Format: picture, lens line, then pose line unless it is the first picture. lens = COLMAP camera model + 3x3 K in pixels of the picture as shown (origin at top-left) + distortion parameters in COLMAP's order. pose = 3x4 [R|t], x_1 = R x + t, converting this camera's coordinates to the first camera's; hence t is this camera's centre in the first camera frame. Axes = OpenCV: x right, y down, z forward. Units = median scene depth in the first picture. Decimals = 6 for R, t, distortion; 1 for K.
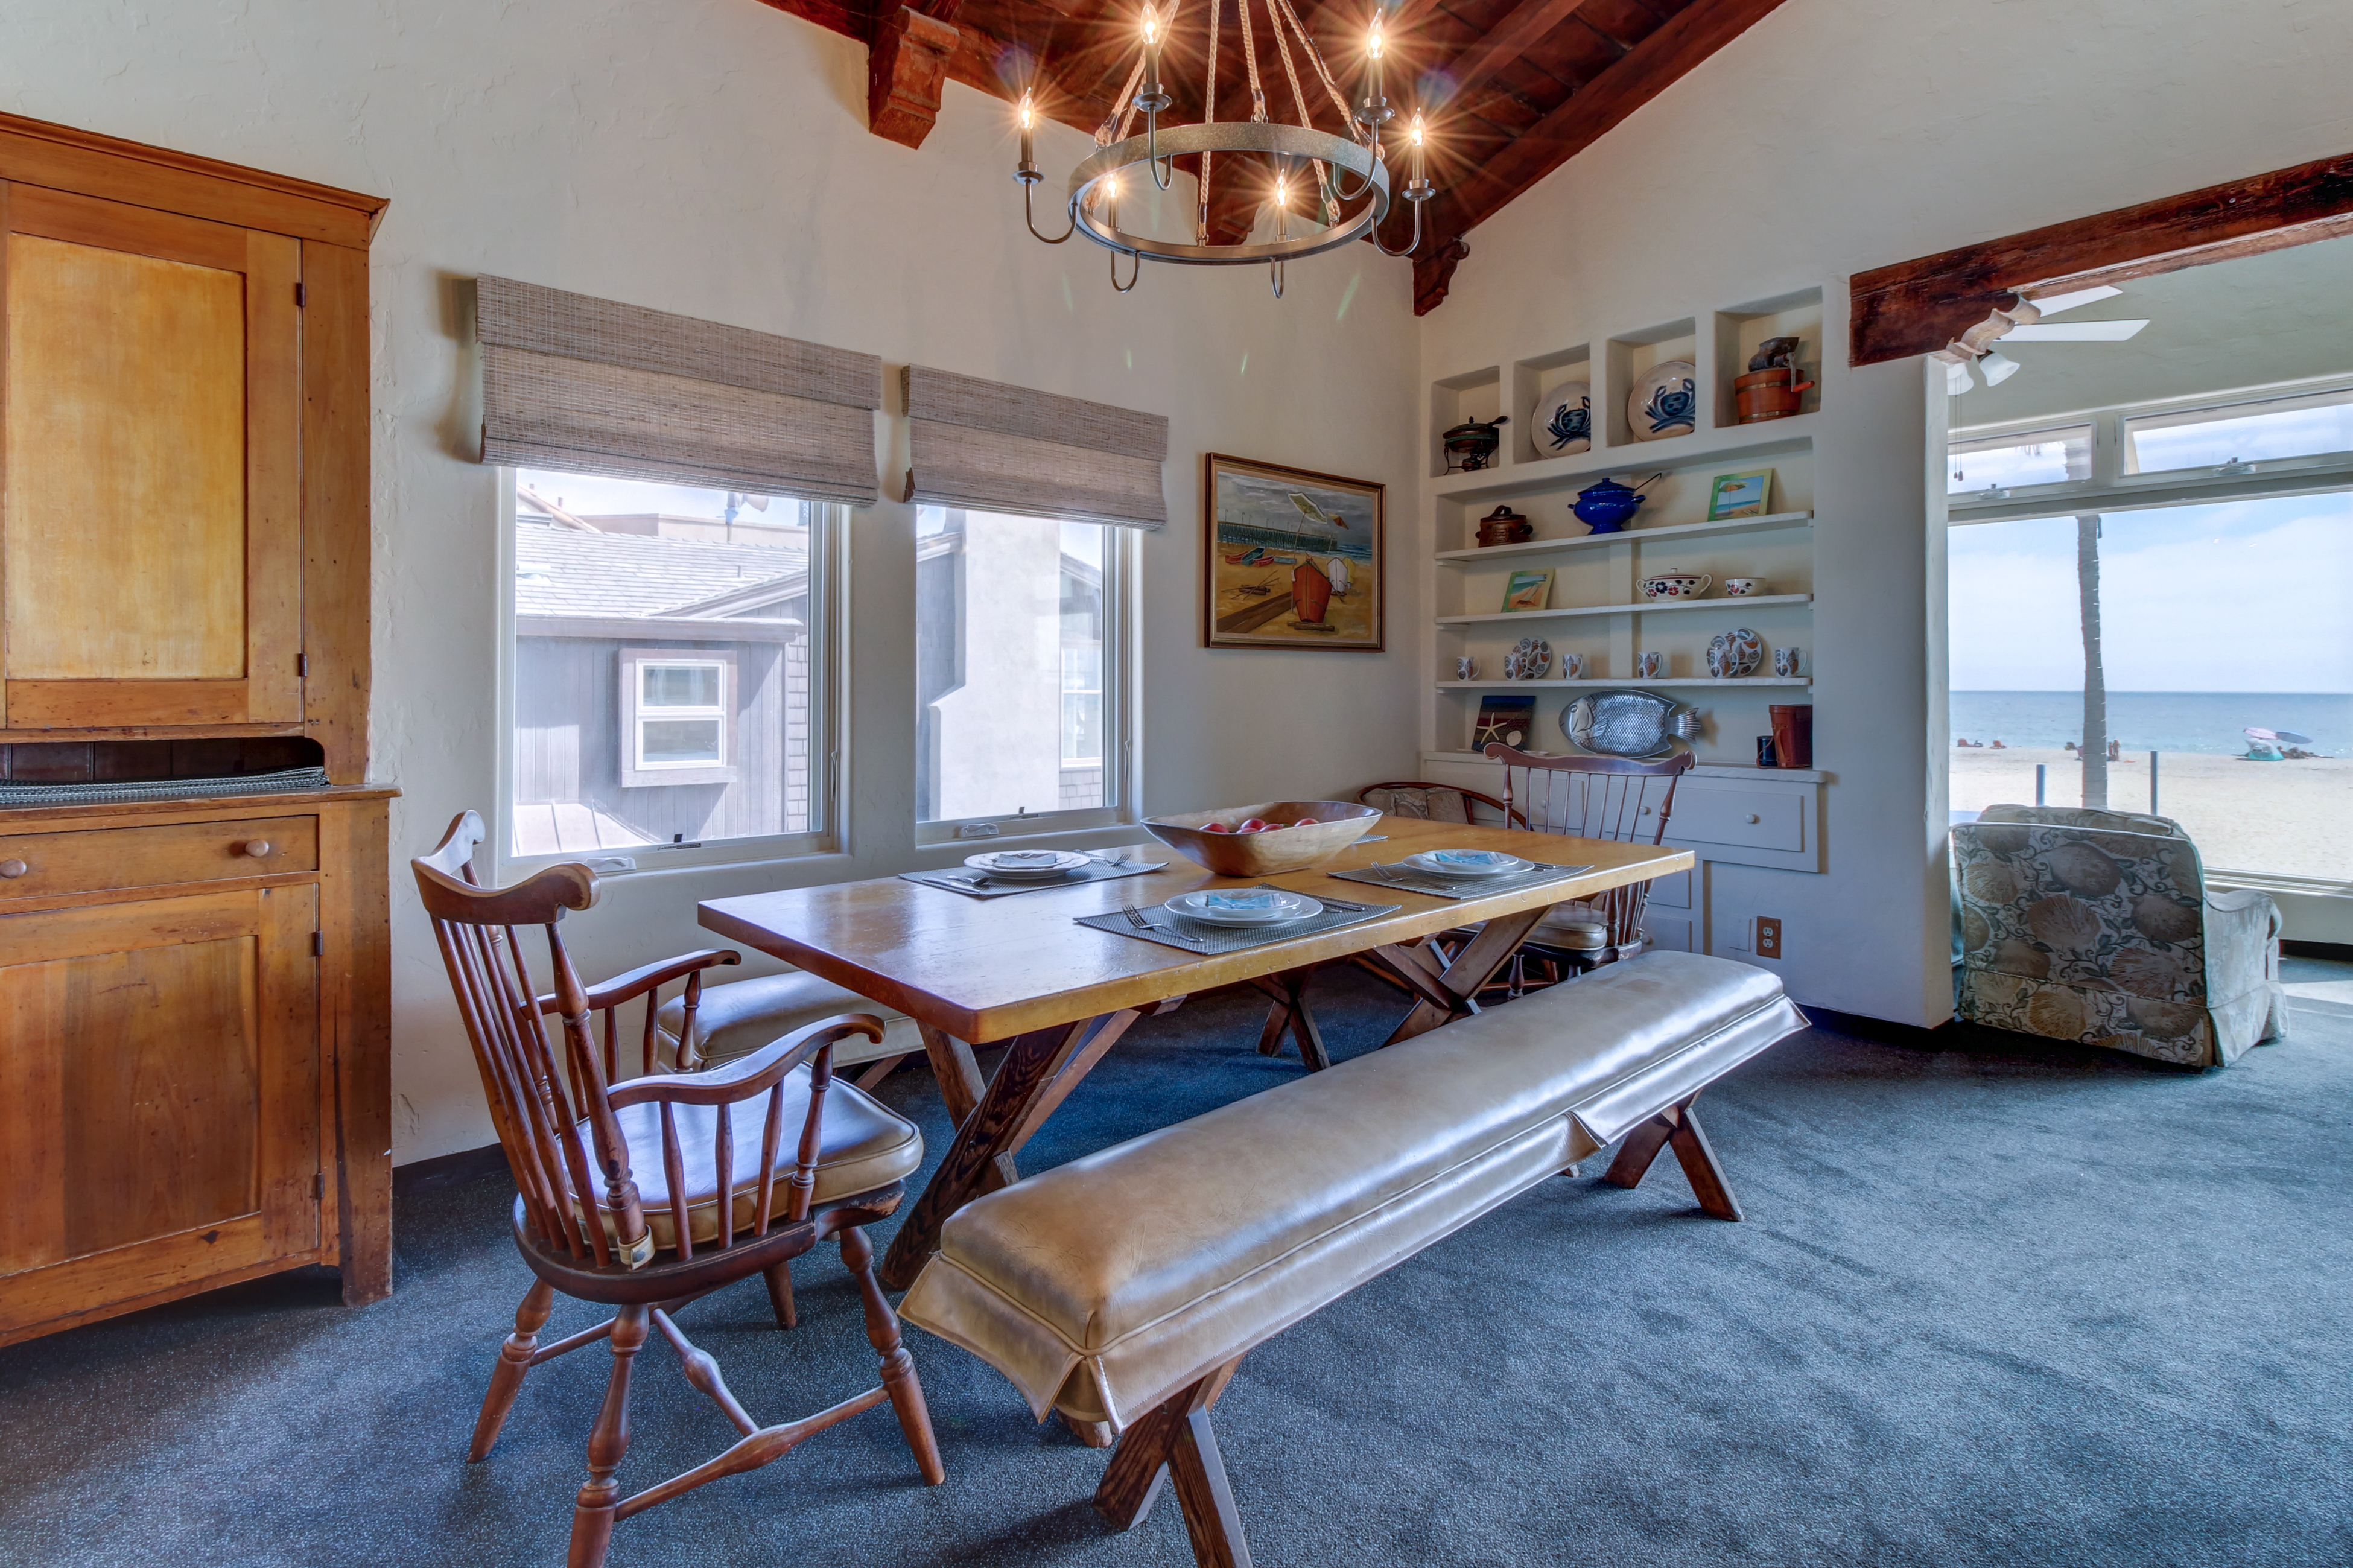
lens RADIAL K [[1110.2, 0, 1191.8], [0, 1110.2, 679.1], [0, 0, 1]] dist [-0.000962, -0.004949]
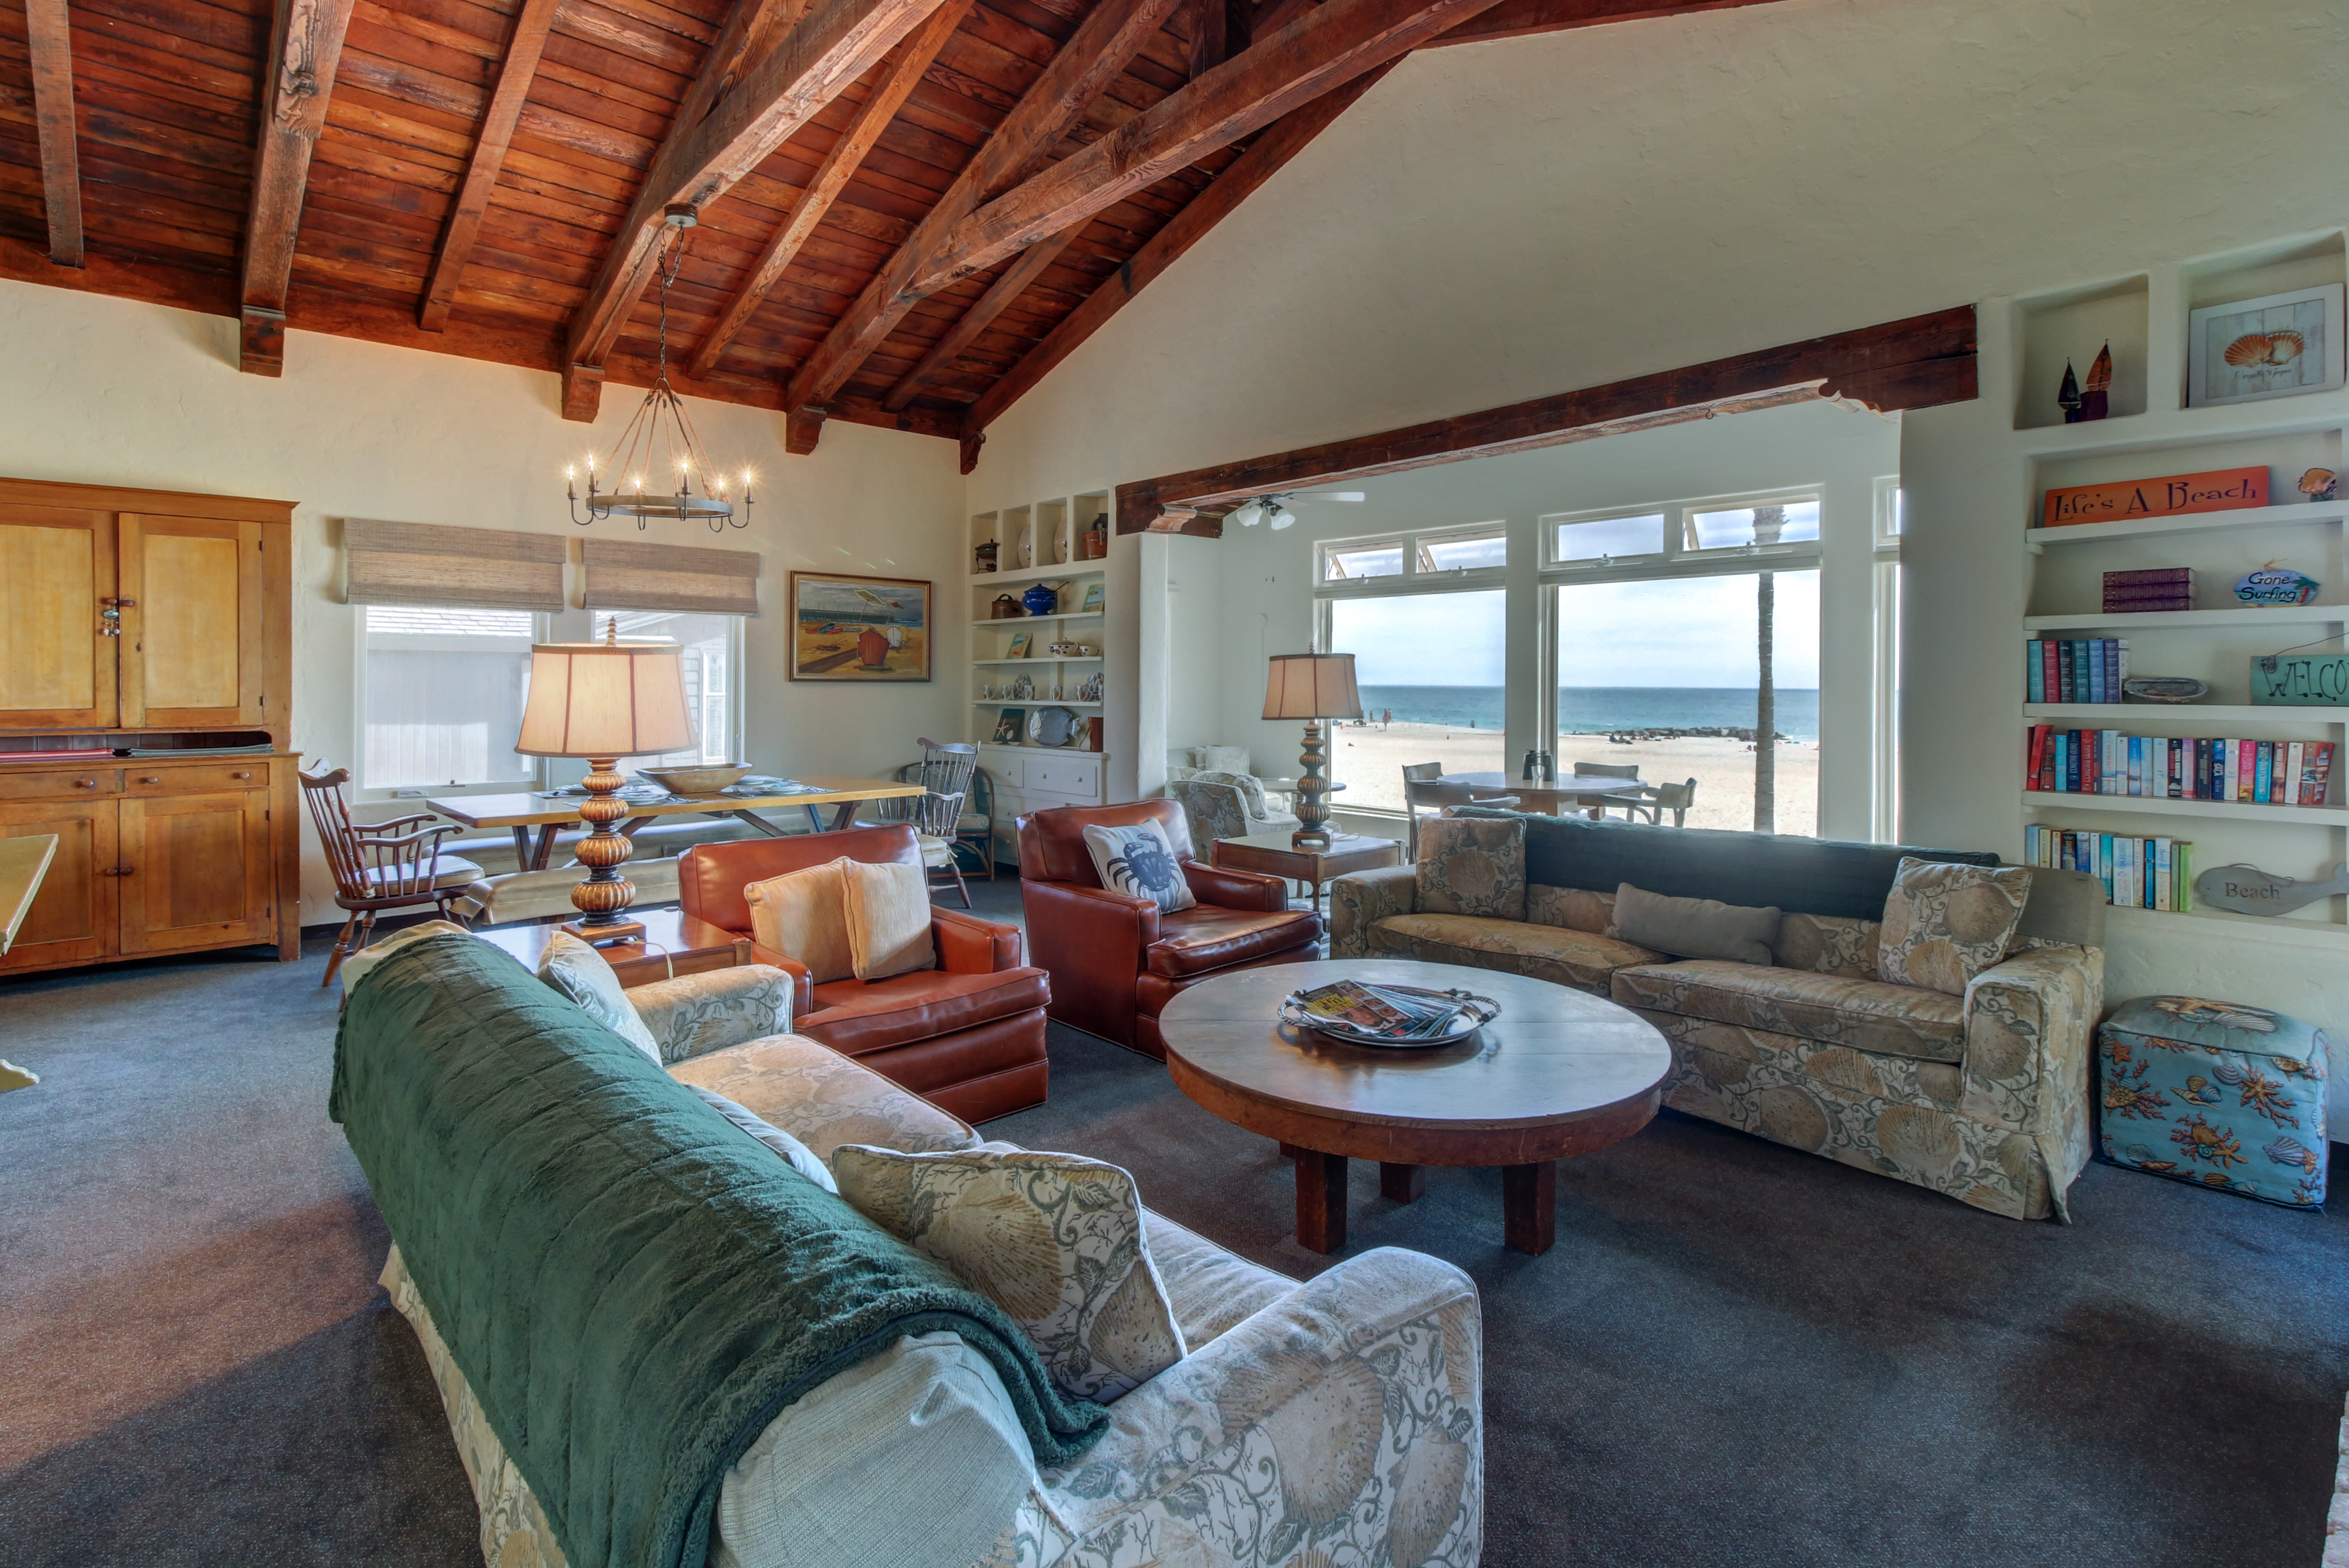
lens RADIAL K [[1108.3, 0, 1201.9], [0, 1108.3, 687.3], [0, 0, 1]] dist [-0.000962, -0.004949]
pose [[0.999517, 0.006678, 0.030348, 0.690631], [-0.007012, 0.999916, 0.010903, -0.049541], [-0.030273, -0.011110, 0.999480, -0.866342]]
